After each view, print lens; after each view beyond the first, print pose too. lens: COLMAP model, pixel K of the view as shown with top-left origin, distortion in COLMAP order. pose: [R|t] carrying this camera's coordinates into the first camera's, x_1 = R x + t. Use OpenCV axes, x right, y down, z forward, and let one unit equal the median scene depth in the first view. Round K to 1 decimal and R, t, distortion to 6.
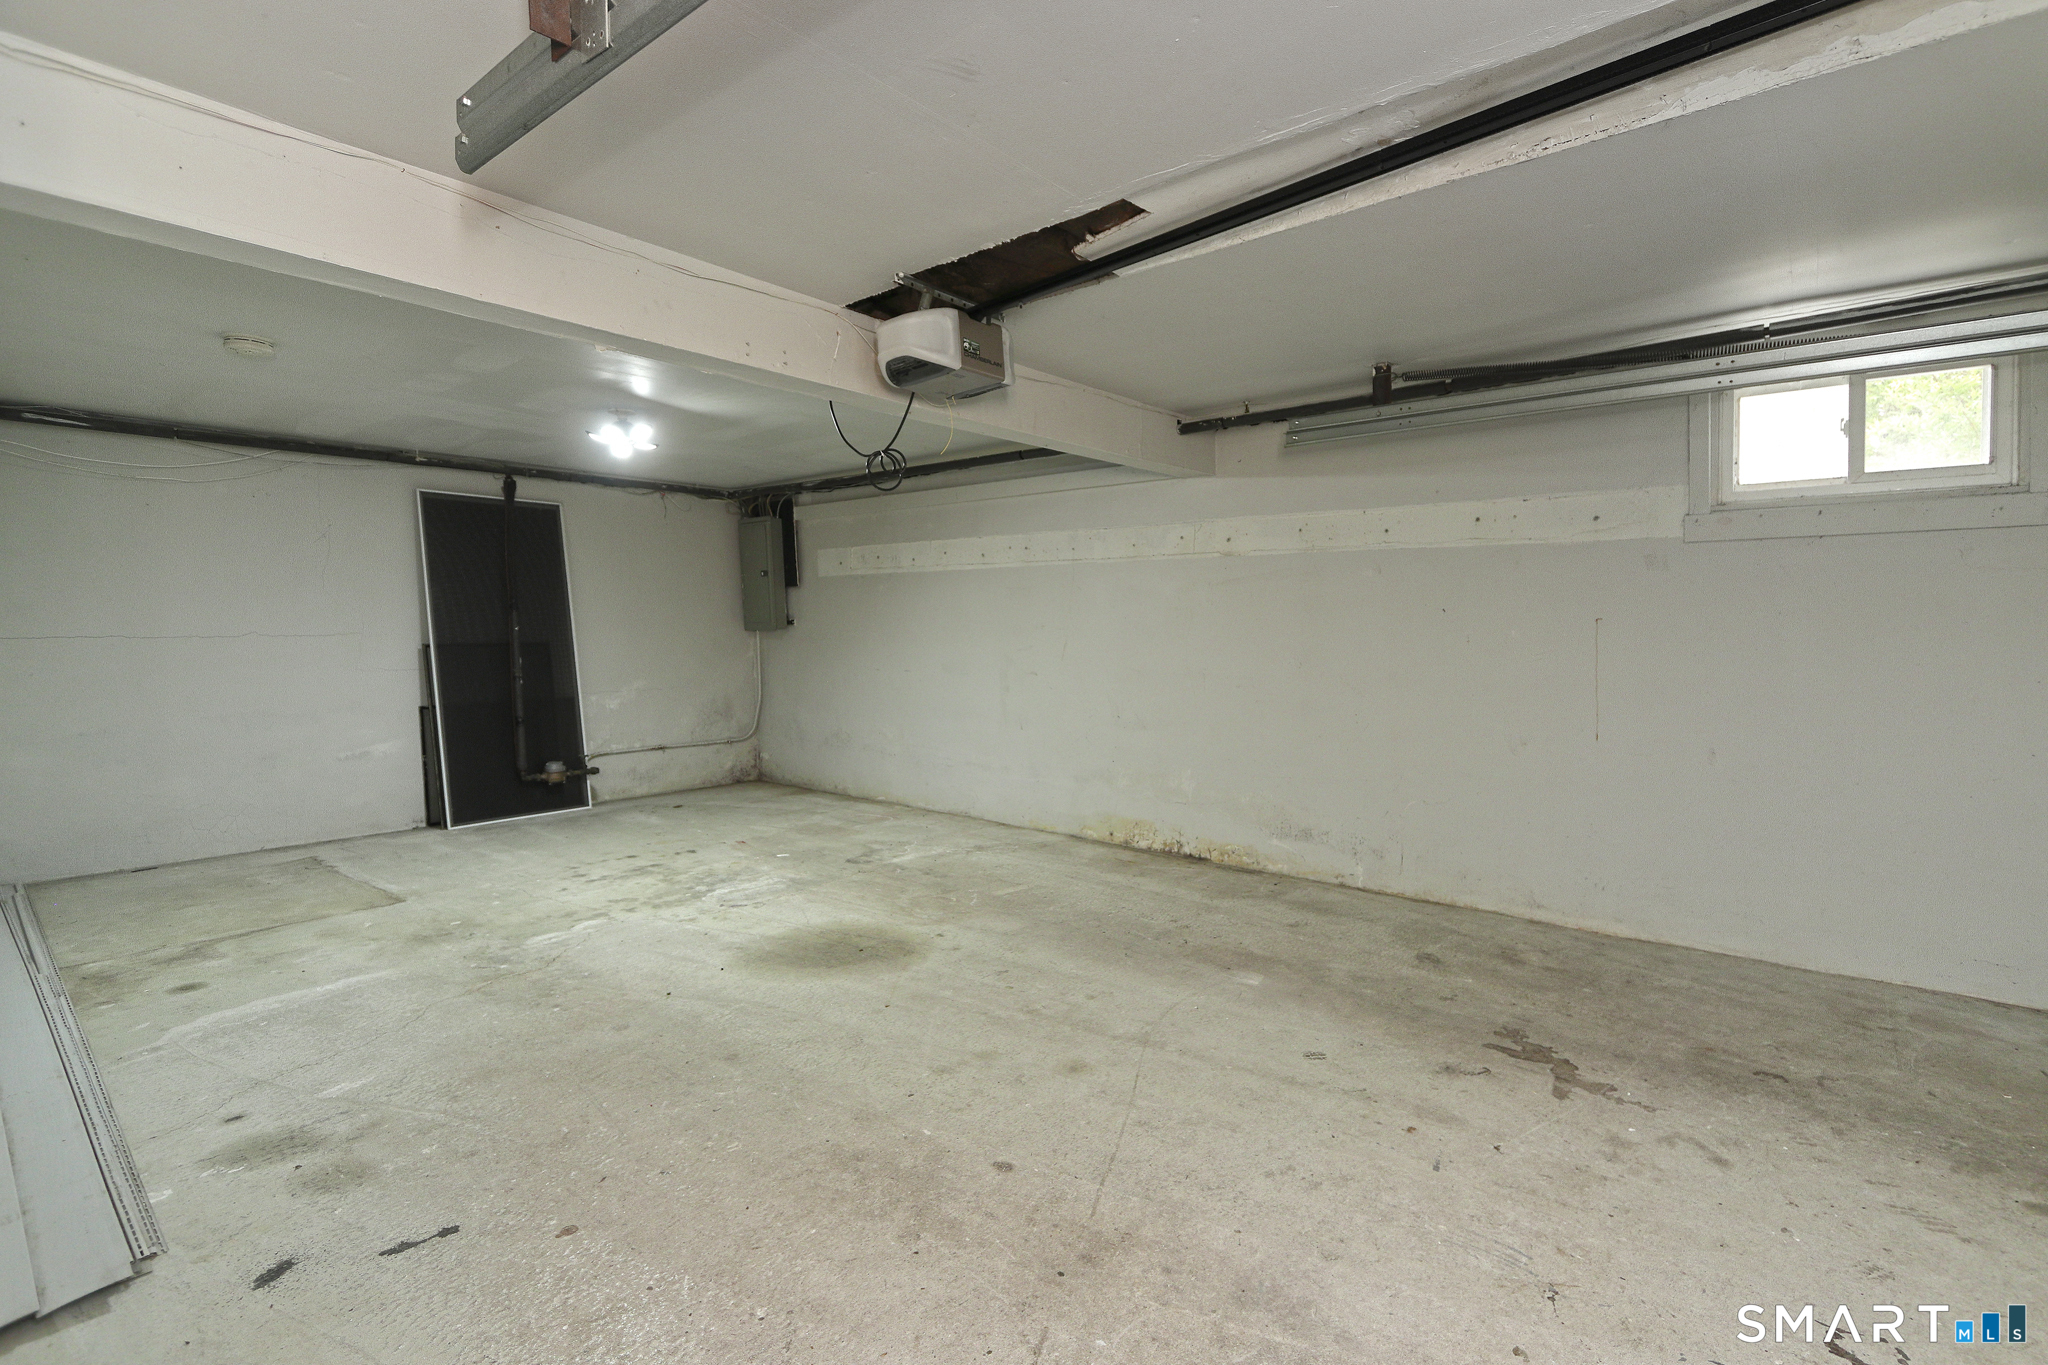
lens RADIAL K [[962.5, 0, 1025.5], [0, 962.5, 682.8], [0, 0, 1]] dist [0.001351, 0.000060]
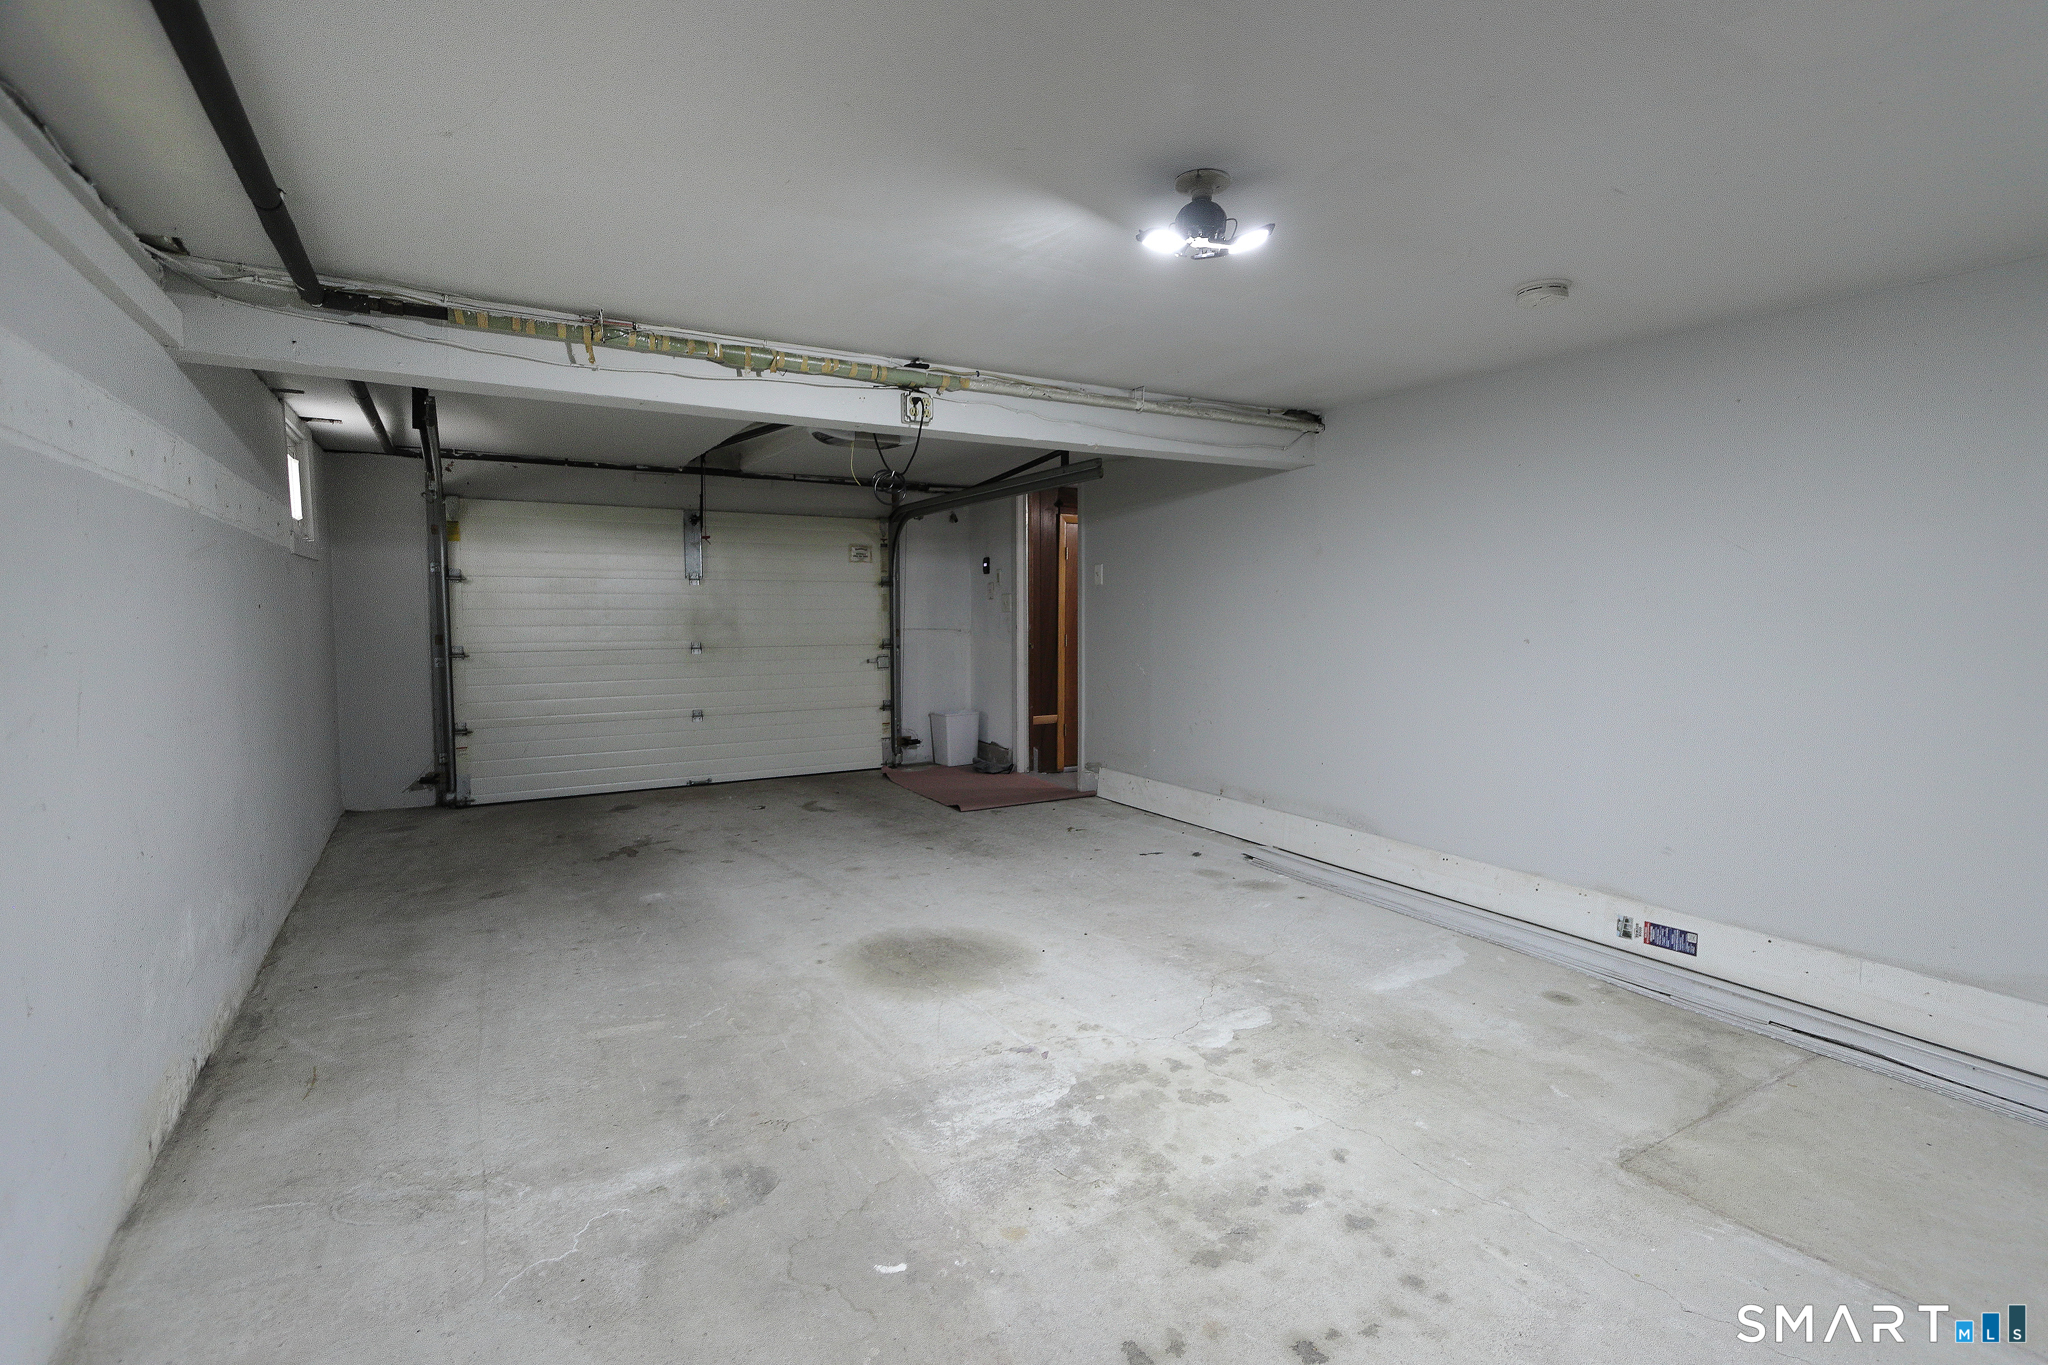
lens RADIAL K [[962.5, 0, 1023.0], [0, 962.5, 681.9], [0, 0, 1]] dist [0.001351, 0.000060]
pose [[-0.948648, -0.025933, 0.315269, -0.532653], [0.018486, 0.990386, 0.137093, -0.122762], [-0.315793, 0.135881, -0.939048, 1.684736]]
